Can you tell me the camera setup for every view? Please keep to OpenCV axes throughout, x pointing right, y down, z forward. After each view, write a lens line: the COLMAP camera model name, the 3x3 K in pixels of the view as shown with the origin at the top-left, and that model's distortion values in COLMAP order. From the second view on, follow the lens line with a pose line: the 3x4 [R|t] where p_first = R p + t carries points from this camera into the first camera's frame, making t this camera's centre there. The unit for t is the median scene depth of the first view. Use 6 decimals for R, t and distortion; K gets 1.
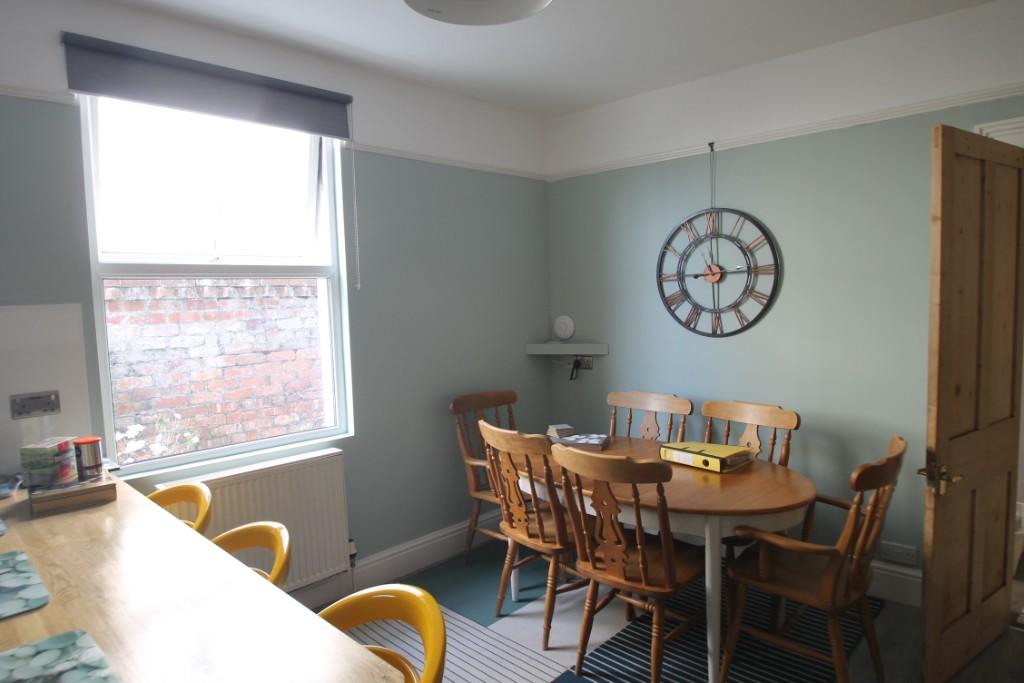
lens RADIAL K [[630.4, 0, 510.8], [0, 630.4, 339.6], [0, 0, 1]] dist [-0.004330, 0.001865]
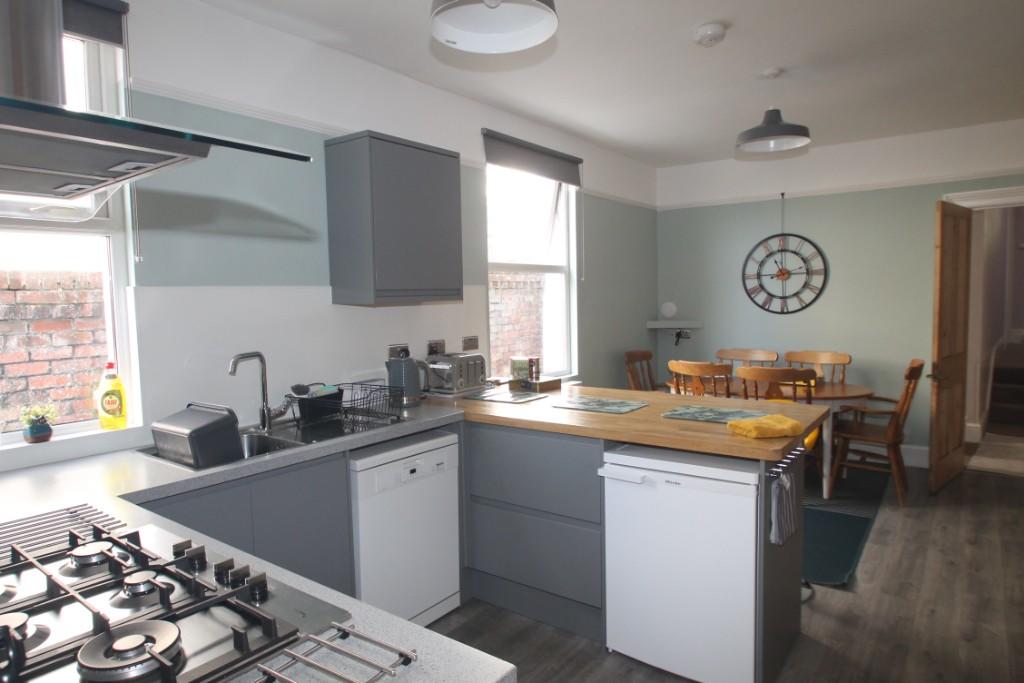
lens RADIAL K [[630.4, 0, 512.3], [0, 630.4, 343.8], [0, 0, 1]] dist [-0.004330, 0.001865]
pose [[0.989143, -0.003970, 0.146902, -0.602474], [0.003765, 0.999992, 0.001670, 0.067558], [-0.146907, -0.001099, 0.989150, -0.489590]]
